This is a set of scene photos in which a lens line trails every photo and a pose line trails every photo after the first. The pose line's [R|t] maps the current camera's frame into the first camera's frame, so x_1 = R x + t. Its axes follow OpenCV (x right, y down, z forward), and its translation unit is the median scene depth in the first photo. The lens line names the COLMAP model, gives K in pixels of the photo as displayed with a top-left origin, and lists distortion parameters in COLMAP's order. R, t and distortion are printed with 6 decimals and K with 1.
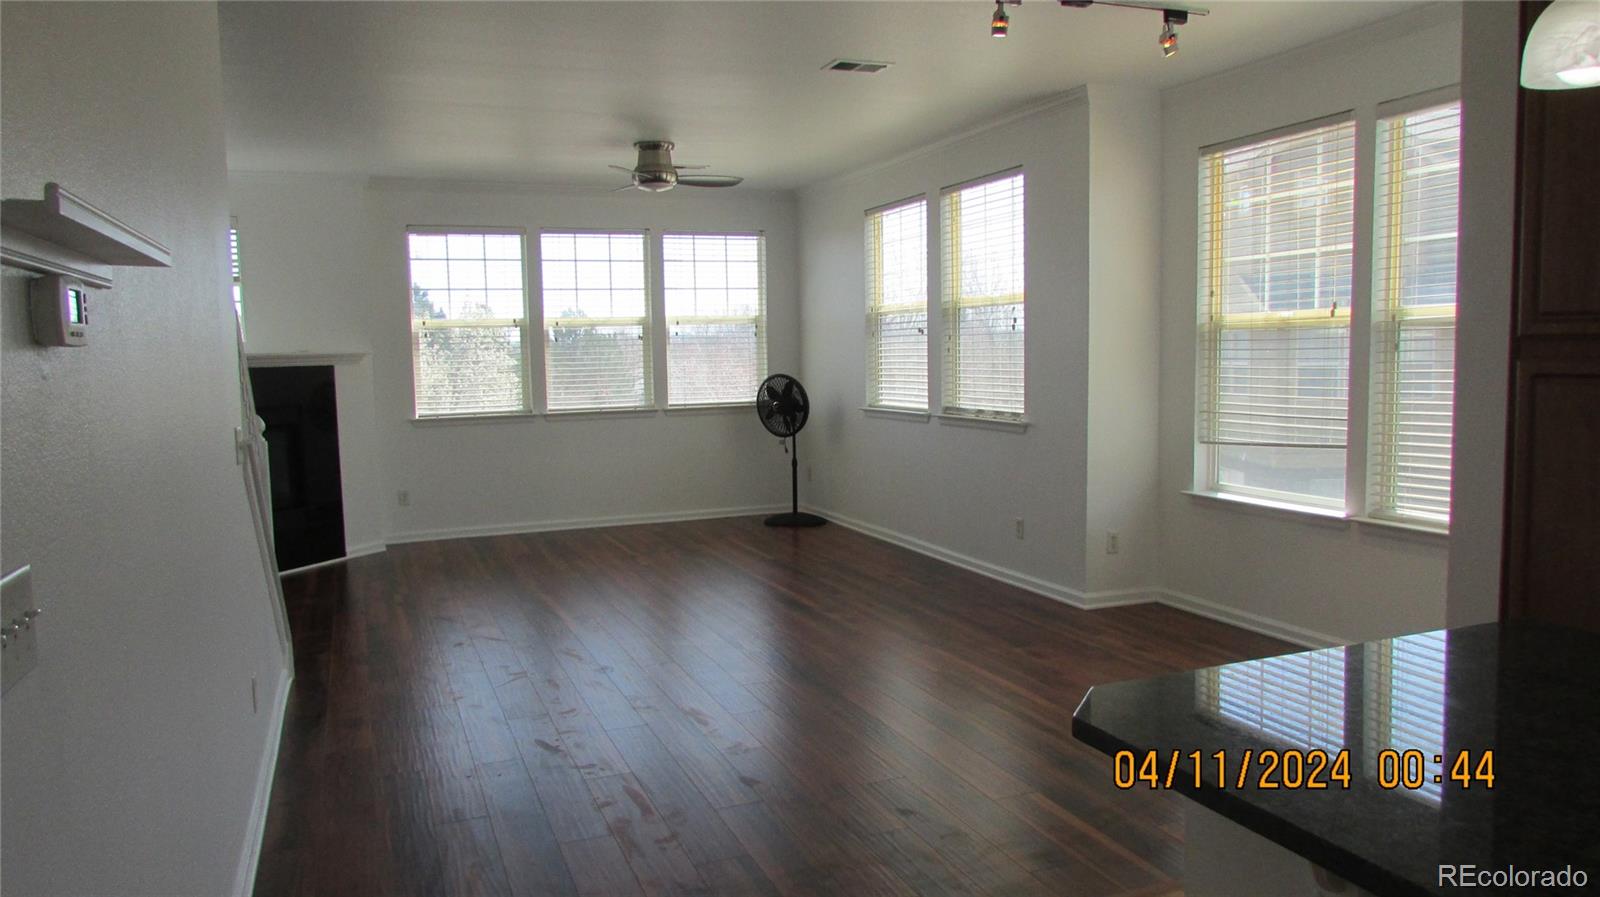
lens RADIAL K [[1152.1, 0, 800.0], [0, 1152.1, 448.5], [0, 0, 1]] dist [-0.016280, 0.001074]
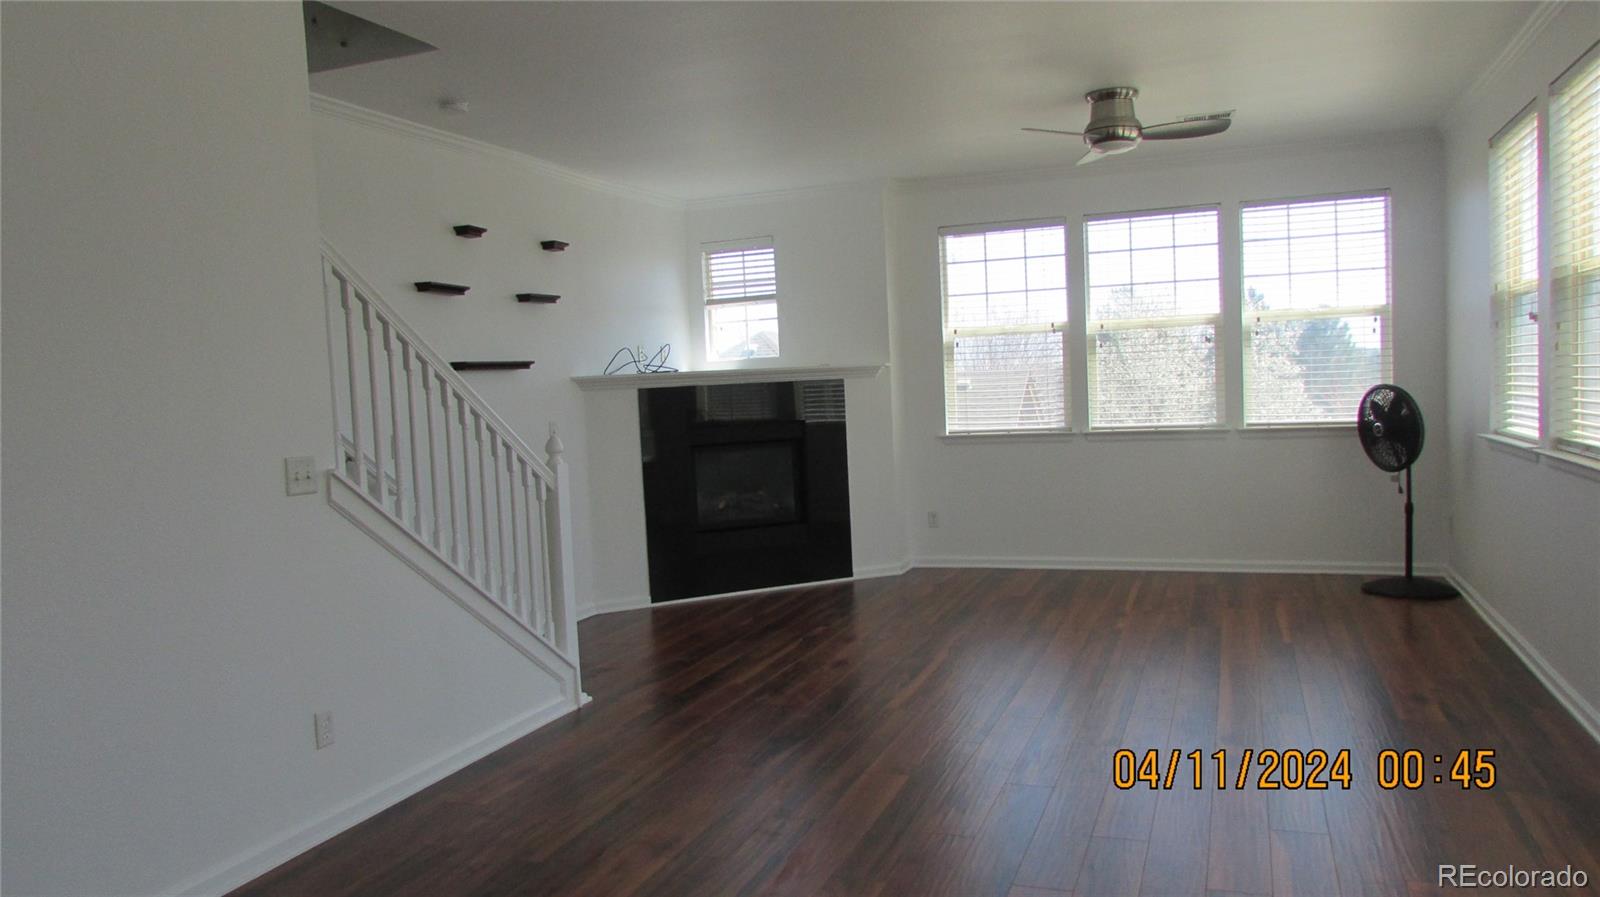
lens RADIAL K [[1136.3, 0, 822.0], [0, 1136.3, 469.9], [0, 0, 1]] dist [-0.029001, 0.007587]
pose [[0.748199, 0.042693, -0.662099, 0.192956], [-0.031575, 0.999088, 0.028742, -0.020472], [0.662722, -0.000599, 0.748865, 0.237574]]
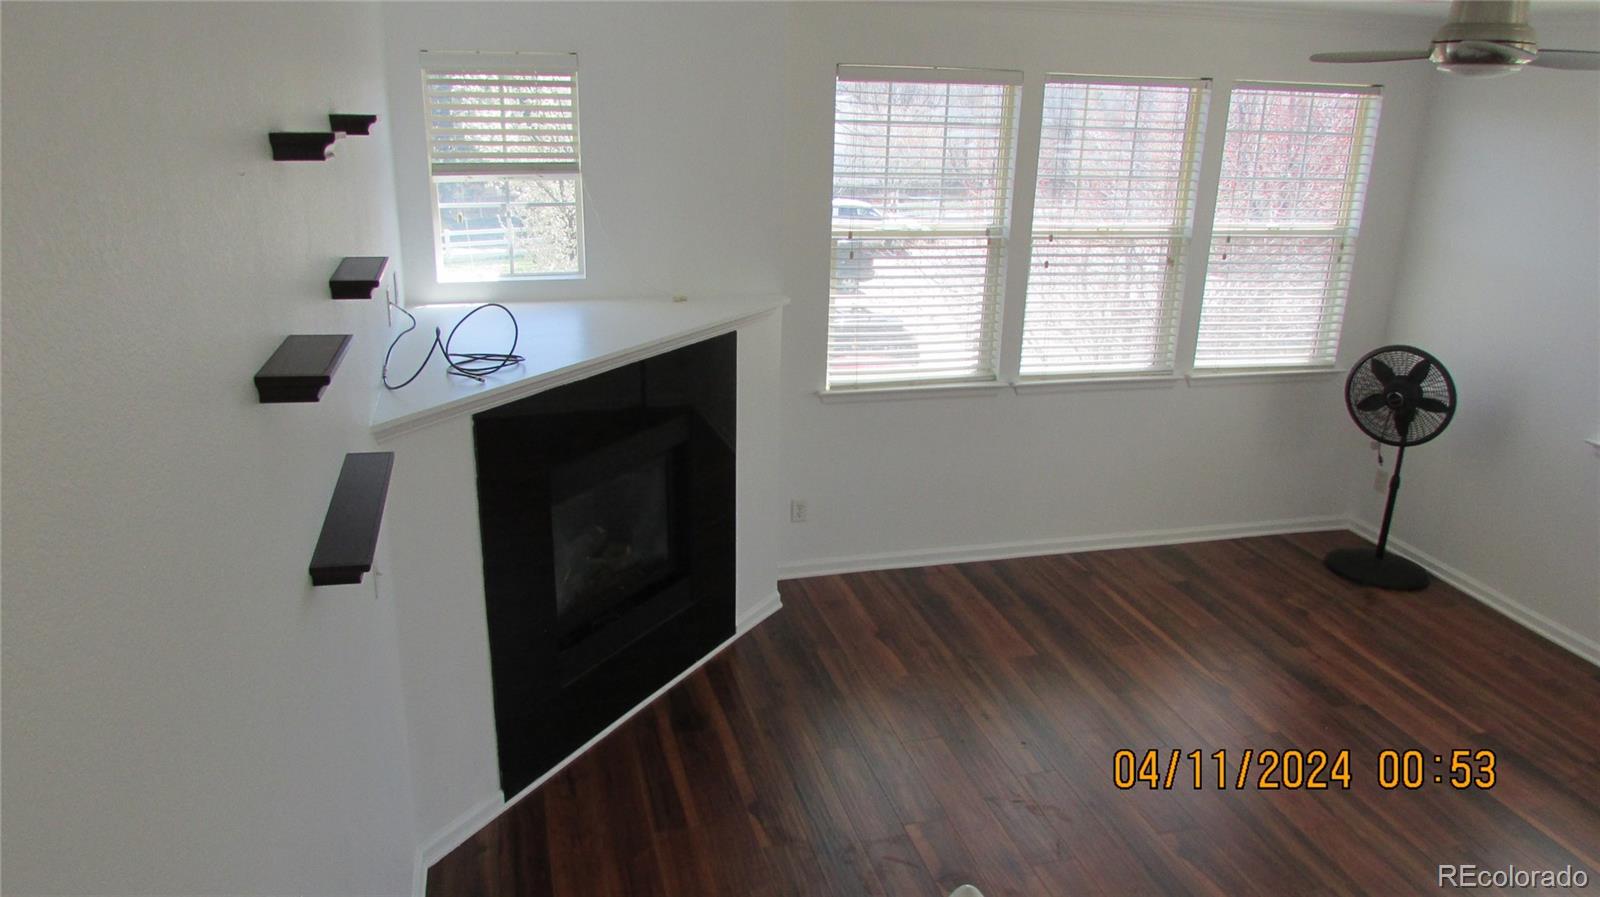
lens RADIAL K [[1136.3, 0, 822.0], [0, 1136.3, 469.9], [0, 0, 1]] dist [-0.029001, 0.007587]
pose [[0.993995, 0.082215, -0.072218, -0.278858], [-0.062323, 0.967781, 0.243957, -0.129020], [0.089948, -0.237991, 0.967093, 0.384839]]
